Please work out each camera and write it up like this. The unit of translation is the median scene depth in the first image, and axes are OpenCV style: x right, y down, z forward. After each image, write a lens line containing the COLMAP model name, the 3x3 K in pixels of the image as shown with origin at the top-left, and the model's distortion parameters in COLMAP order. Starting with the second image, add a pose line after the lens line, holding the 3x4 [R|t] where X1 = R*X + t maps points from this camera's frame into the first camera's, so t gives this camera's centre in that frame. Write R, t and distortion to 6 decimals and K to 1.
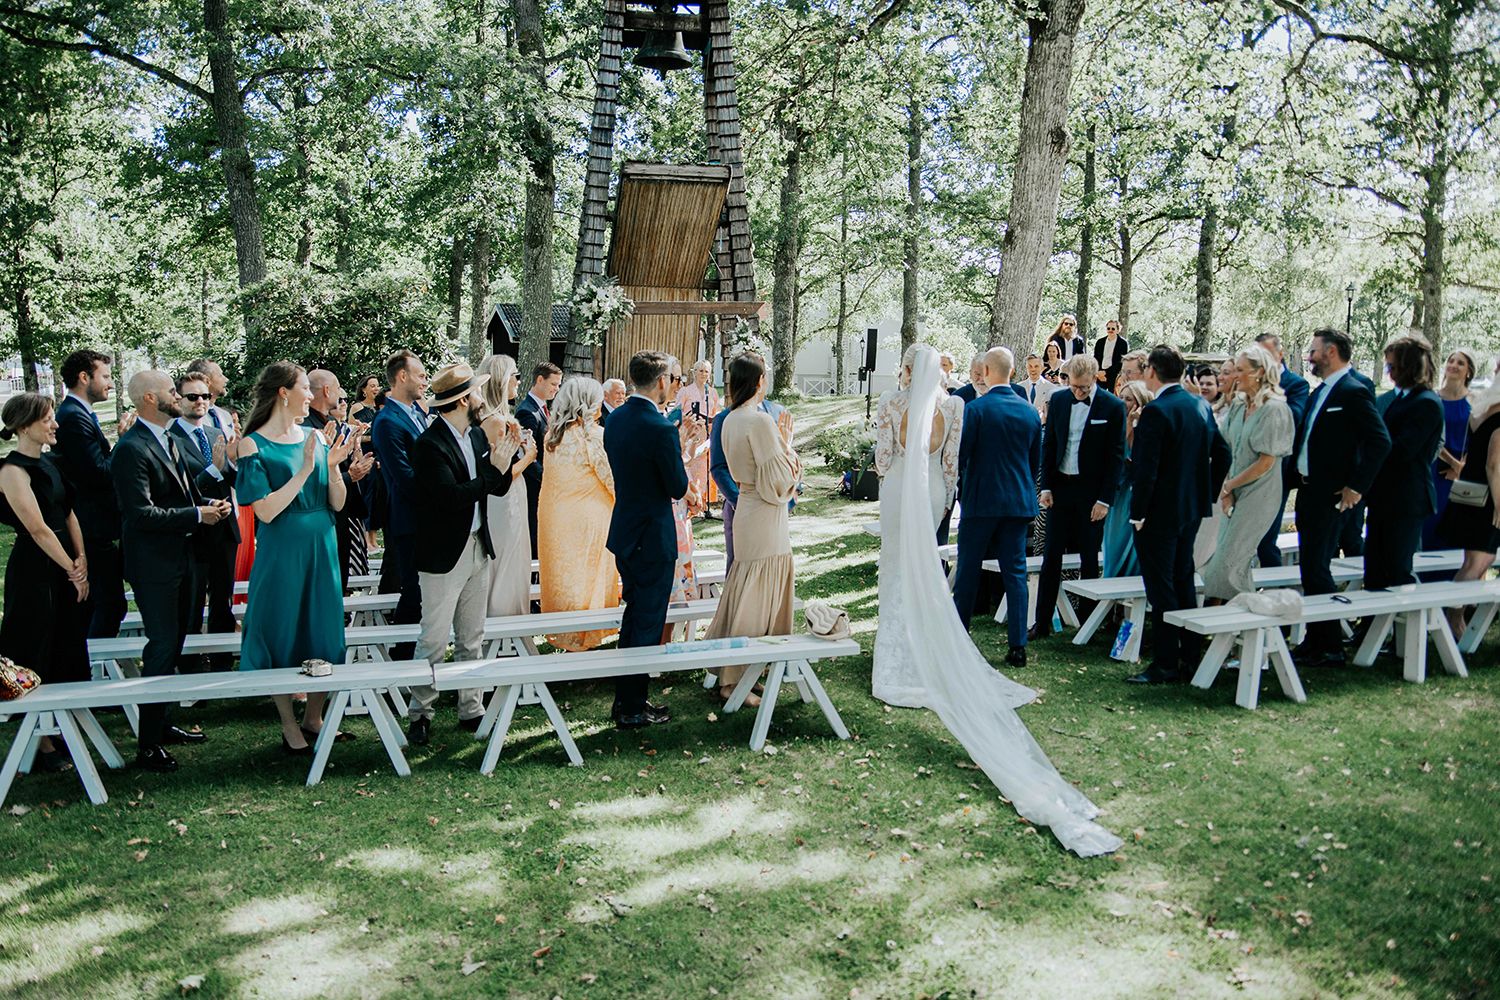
lens RADIAL K [[1452.9, 0, 684.5], [0, 1452.9, 535.6], [0, 0, 1]] dist [-0.149040, 0.273930]
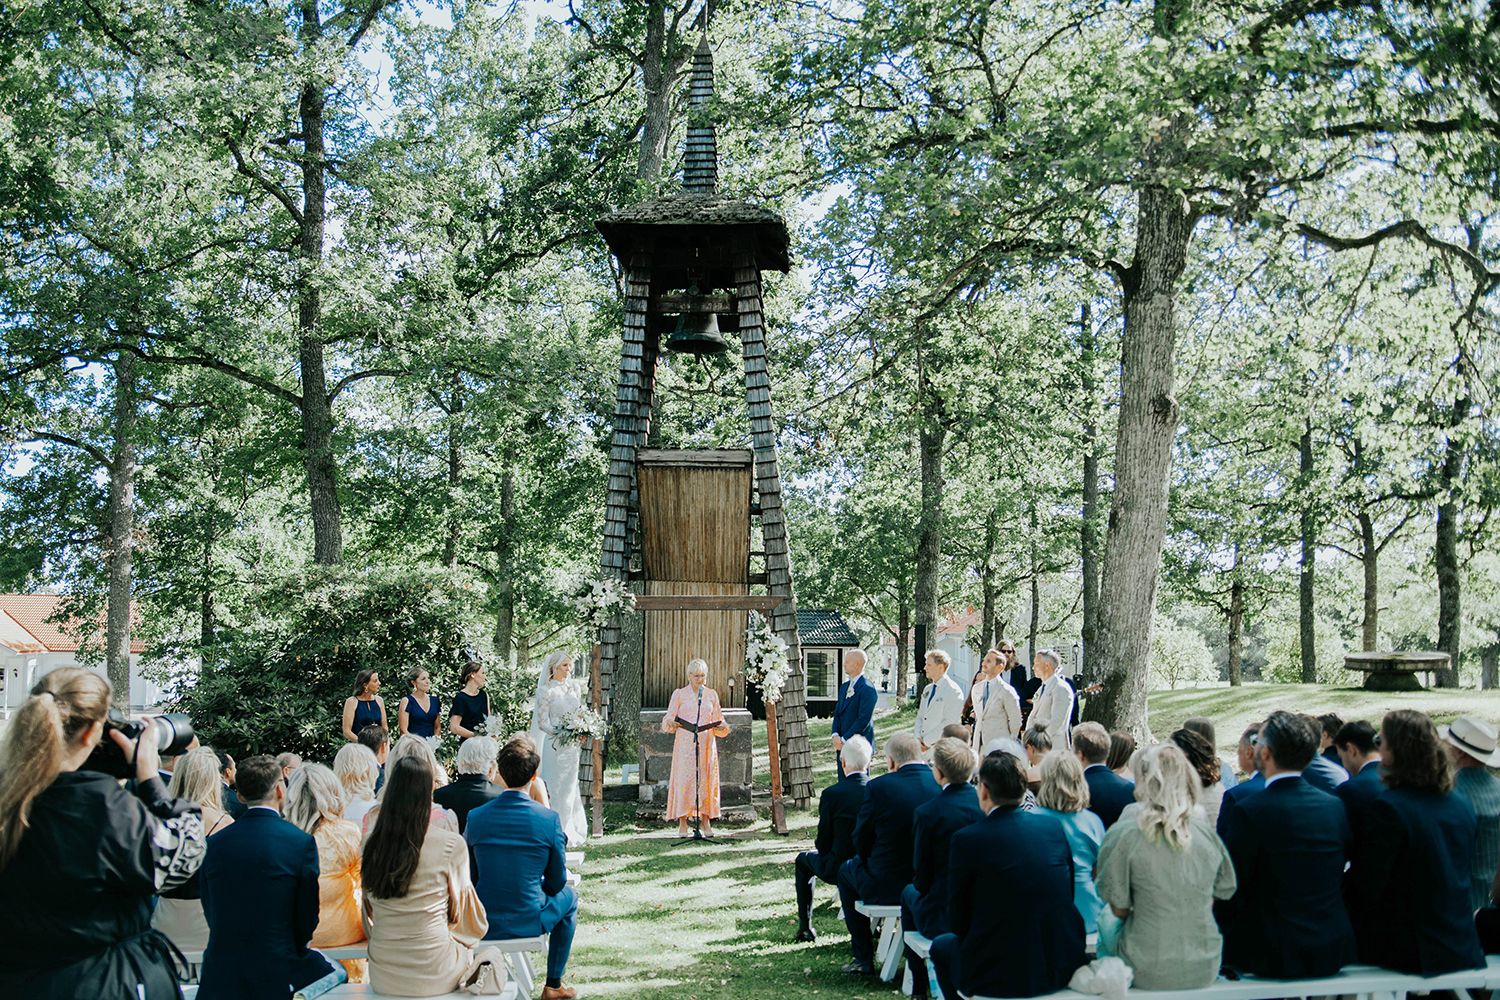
lens RADIAL K [[1452.9, 0, 684.5], [0, 1452.9, 535.6], [0, 0, 1]] dist [-0.149040, 0.273930]
pose [[0.966048, -0.020081, -0.257580, 0.212075], [-0.035300, 0.977366, -0.208590, -0.006616], [0.255938, 0.210601, 0.943474, 0.114458]]
